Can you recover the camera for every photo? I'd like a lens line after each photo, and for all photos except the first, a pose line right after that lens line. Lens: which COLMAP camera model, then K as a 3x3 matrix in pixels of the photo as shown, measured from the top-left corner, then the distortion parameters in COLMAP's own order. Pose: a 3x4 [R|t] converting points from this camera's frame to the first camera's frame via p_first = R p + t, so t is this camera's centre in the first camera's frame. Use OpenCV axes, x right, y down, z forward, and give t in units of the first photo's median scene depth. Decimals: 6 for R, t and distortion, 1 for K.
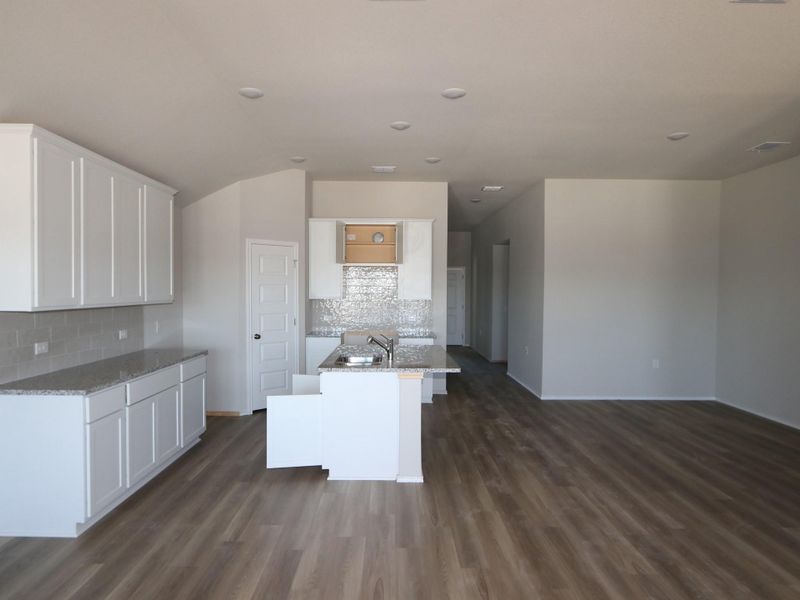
lens RADIAL K [[479.9, 0, 400.0], [0, 479.9, 300.0], [0, 0, 1]] dist [0.001332, 0.000416]
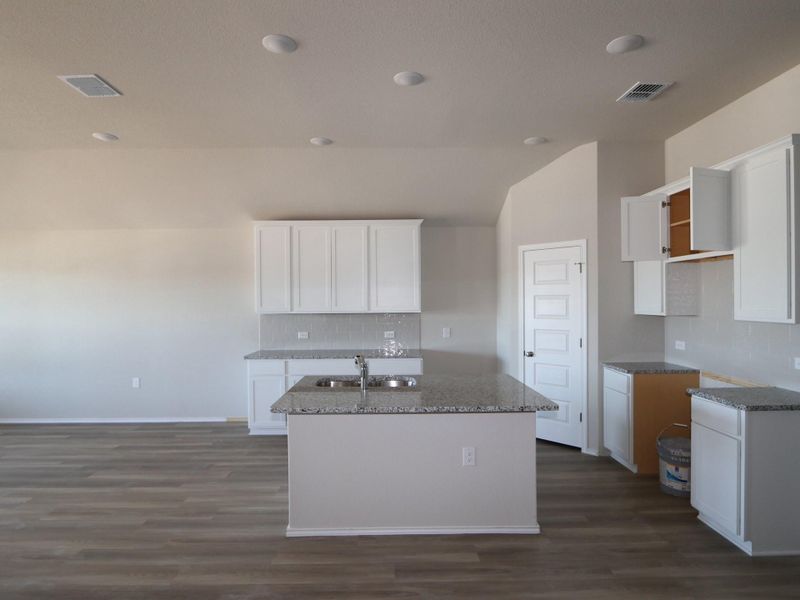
lens RADIAL K [[438.9, 0, 400.0], [0, 438.9, 300.0], [0, 0, 1]] dist [-0.002423, -0.001061]
pose [[0.027074, -0.005150, -0.999620, 0.848429], [-0.015194, 0.999869, -0.005563, -0.026259], [0.999518, 0.015339, 0.026993, 1.225608]]
